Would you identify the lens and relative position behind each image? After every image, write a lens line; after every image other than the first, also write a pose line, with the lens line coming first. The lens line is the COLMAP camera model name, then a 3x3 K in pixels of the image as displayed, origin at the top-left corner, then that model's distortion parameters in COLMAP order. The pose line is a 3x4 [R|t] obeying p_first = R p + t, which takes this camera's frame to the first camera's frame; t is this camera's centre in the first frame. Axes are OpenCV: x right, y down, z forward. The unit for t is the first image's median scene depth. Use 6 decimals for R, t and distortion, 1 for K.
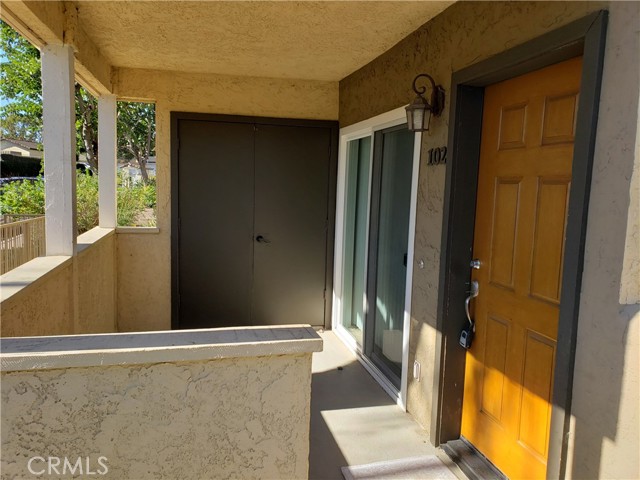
lens RADIAL K [[496.3, 0, 320.0], [0, 496.3, 240.0], [0, 0, 1]] dist [0.072348, -0.182291]
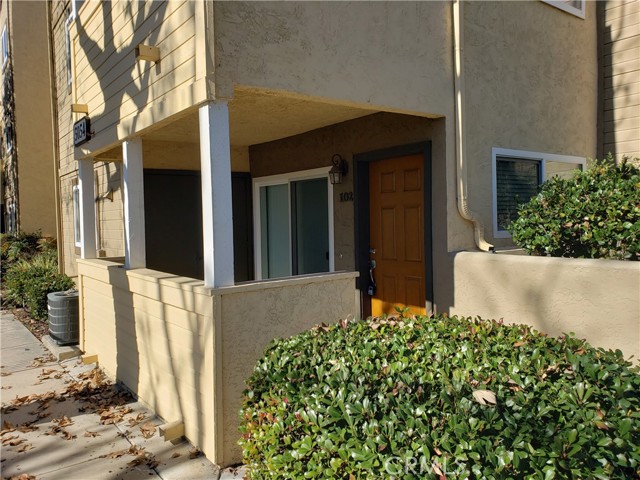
lens RADIAL K [[496.3, 0, 320.0], [0, 496.3, 240.0], [0, 0, 1]] dist [0.072348, -0.182291]
pose [[0.912643, -0.065819, 0.403423, -0.687173], [0.092191, 0.994665, -0.046278, 0.078930], [-0.398225, 0.079427, 0.913843, -0.727696]]
